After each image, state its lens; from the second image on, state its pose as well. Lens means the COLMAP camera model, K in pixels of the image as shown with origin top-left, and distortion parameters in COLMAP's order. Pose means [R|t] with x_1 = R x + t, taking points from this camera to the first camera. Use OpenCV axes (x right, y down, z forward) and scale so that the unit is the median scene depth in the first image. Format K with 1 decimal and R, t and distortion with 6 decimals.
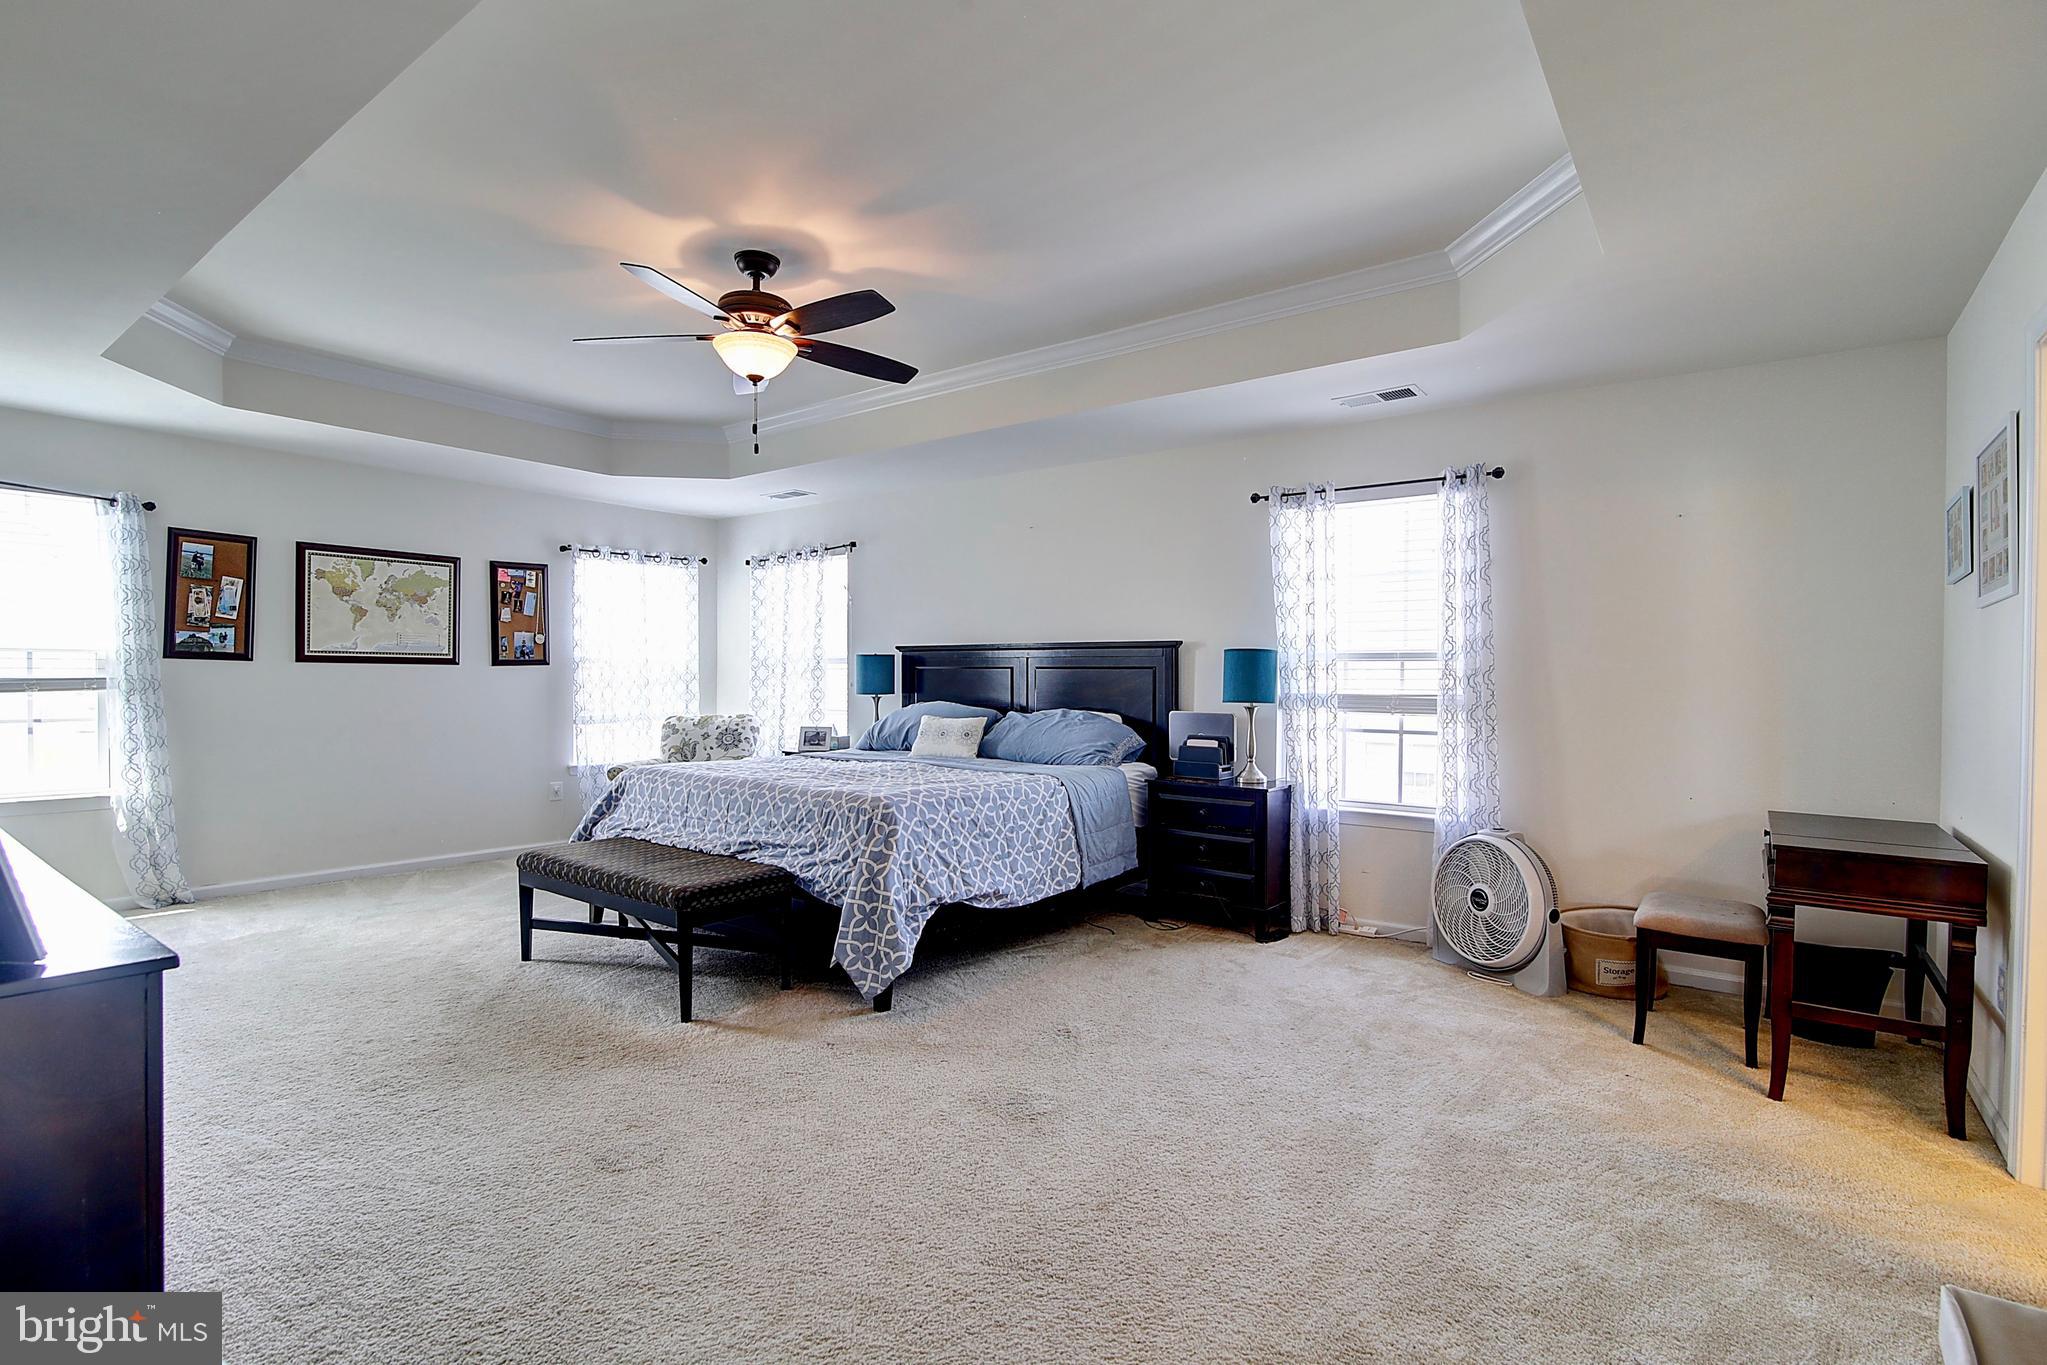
lens RADIAL K [[942.7, 0, 1032.9], [0, 942.7, 680.6], [0, 0, 1]] dist [-0.021891, -0.000288]
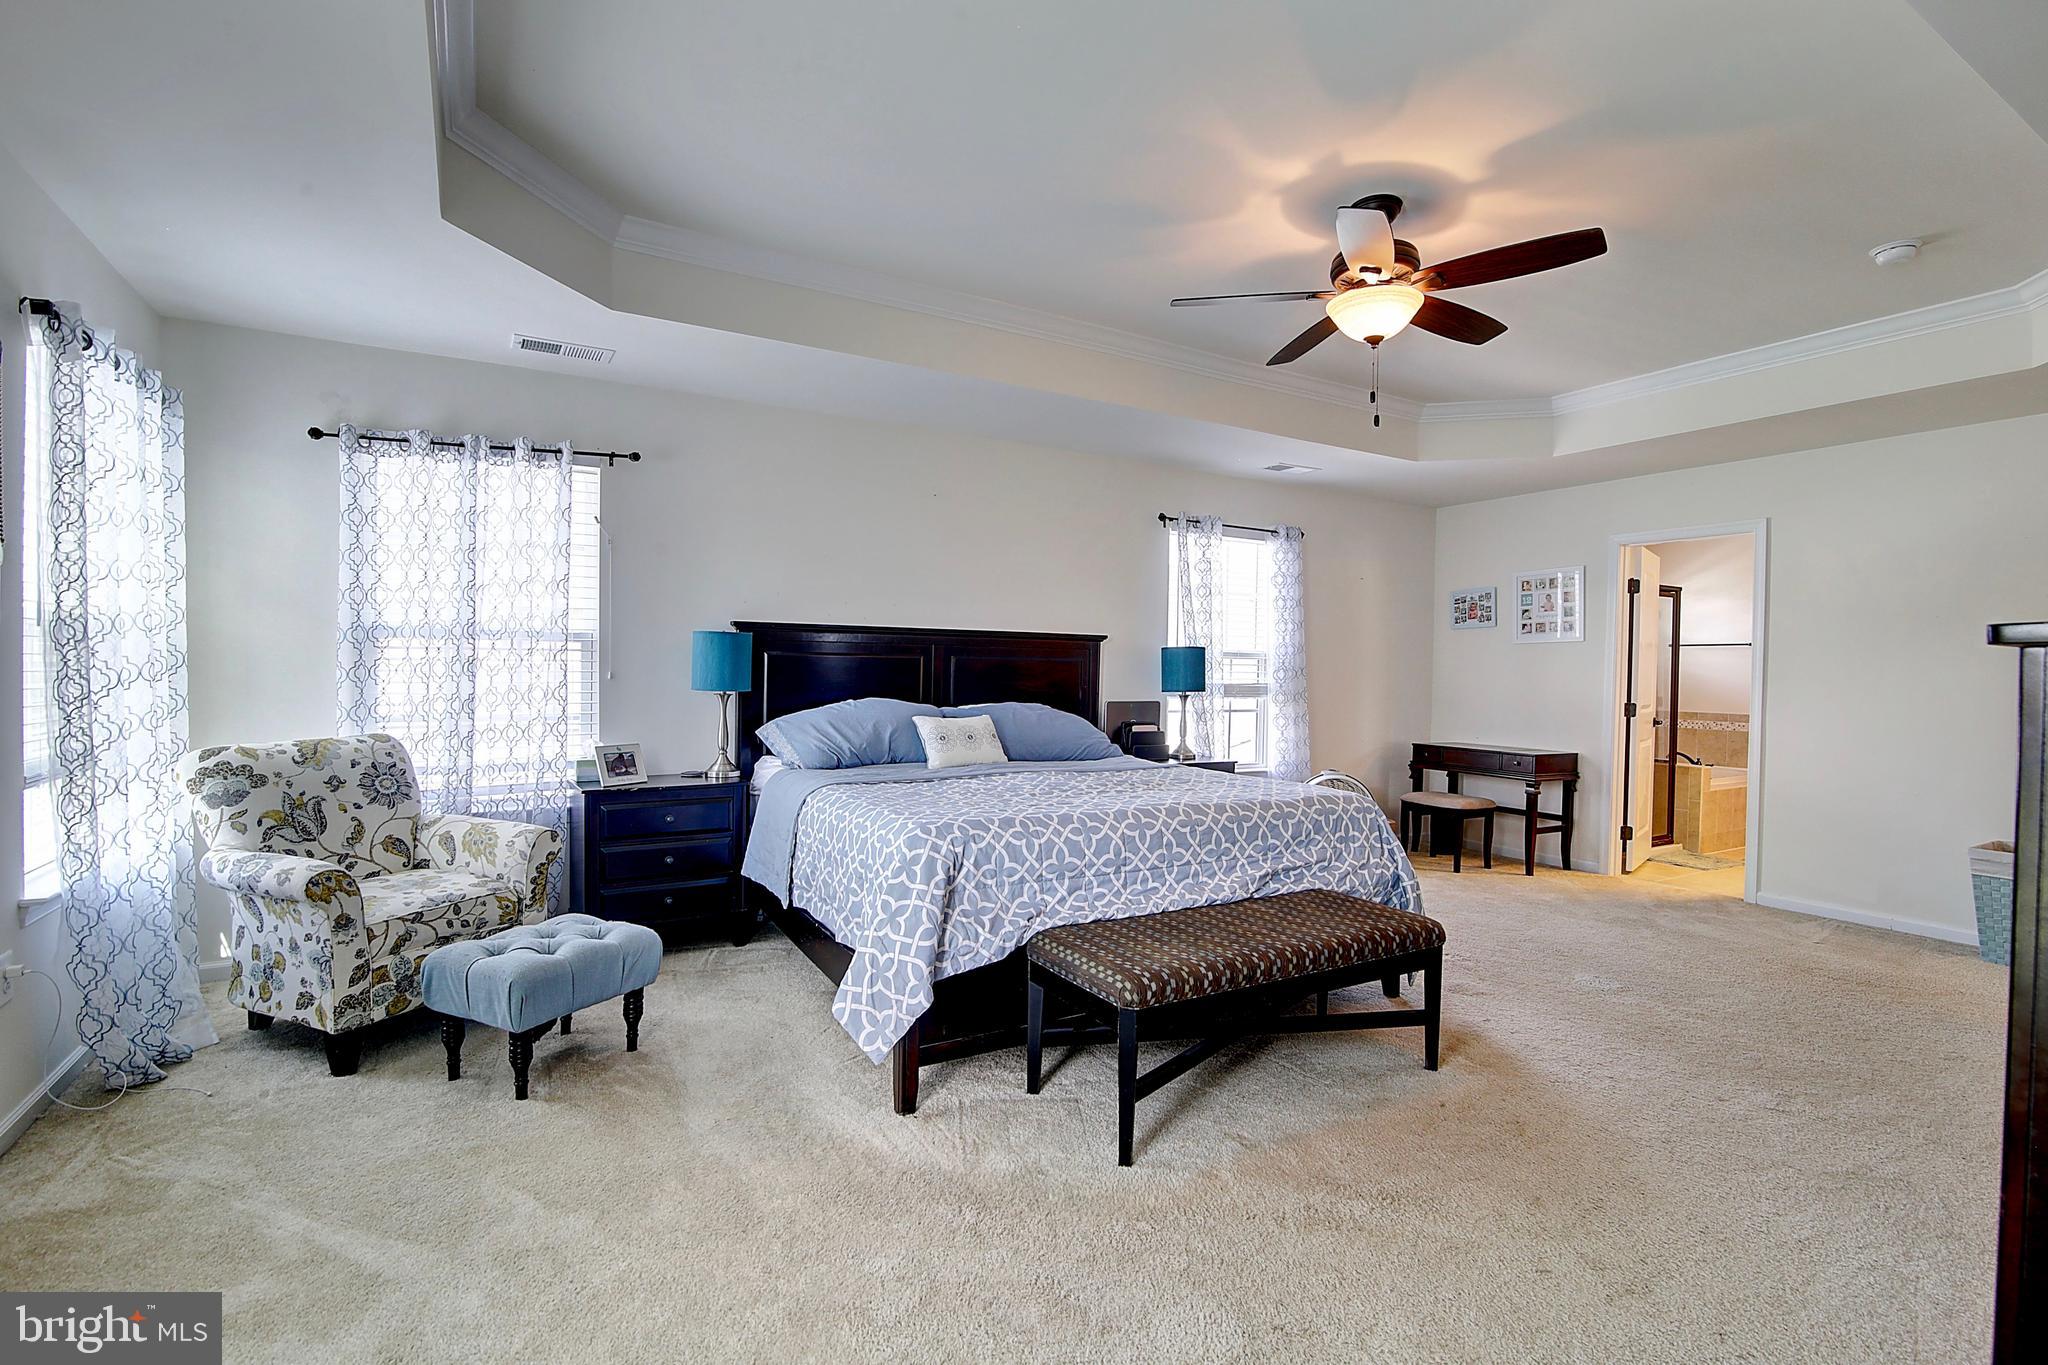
lens RADIAL K [[943.2, 0, 1026.9], [0, 943.2, 688.7], [0, 0, 1]] dist [-0.021891, -0.000288]
pose [[0.404588, -0.019400, 0.914293, -0.928859], [-0.011421, 0.999590, 0.026264, -0.009109], [-0.914428, -0.021068, 0.404200, 0.697802]]
